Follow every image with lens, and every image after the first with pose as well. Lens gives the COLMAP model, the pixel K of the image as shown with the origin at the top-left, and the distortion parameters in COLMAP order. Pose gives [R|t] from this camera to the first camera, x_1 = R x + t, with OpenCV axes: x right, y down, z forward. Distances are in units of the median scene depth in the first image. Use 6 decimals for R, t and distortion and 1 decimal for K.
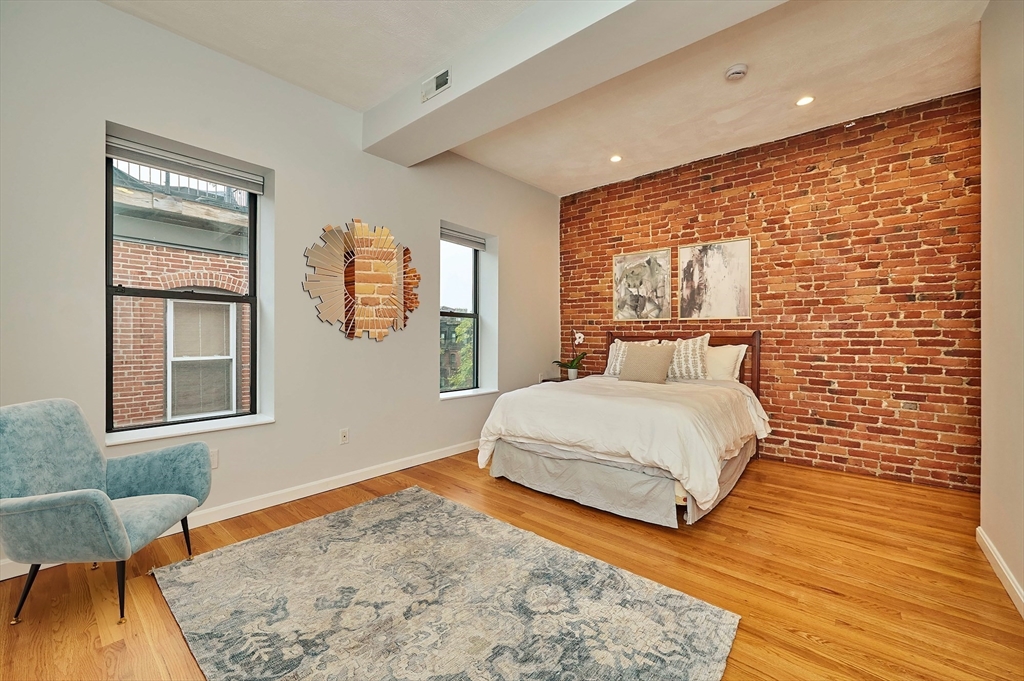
lens RADIAL K [[412.9, 0, 506.7], [0, 412.9, 338.4], [0, 0, 1]] dist [-0.001342, -0.000290]
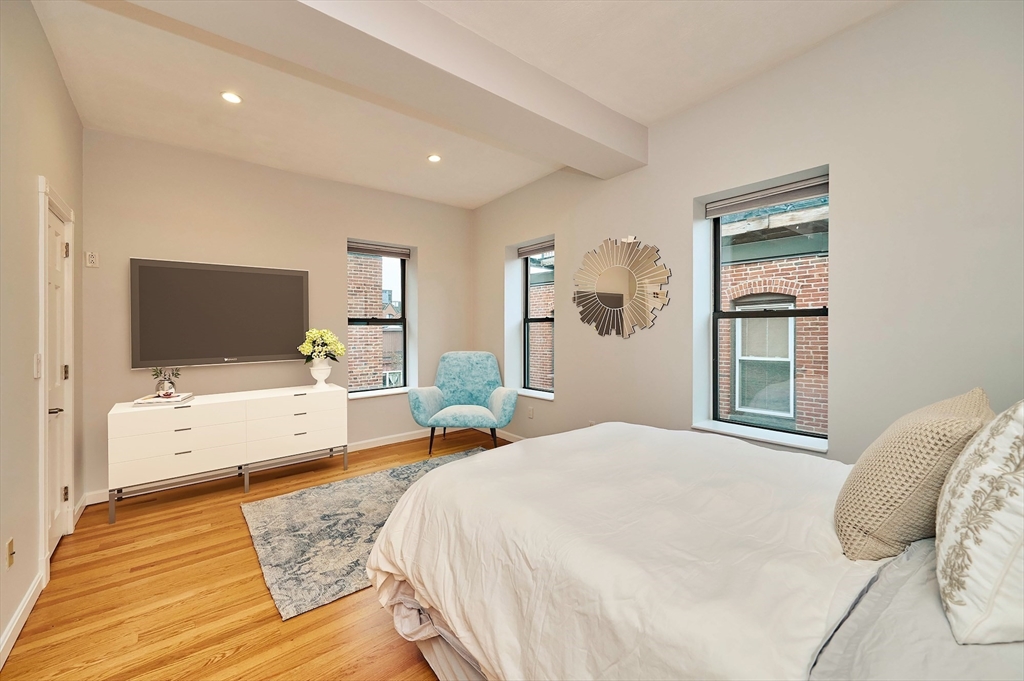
lens RADIAL K [[412.9, 0, 508.9], [0, 412.9, 335.4], [0, 0, 1]] dist [-0.001342, -0.000290]
pose [[-0.189327, 0.005942, -0.981896, 1.086615], [0.003453, 0.999980, 0.005385, -0.051022], [0.981908, -0.002371, -0.189344, 1.285260]]
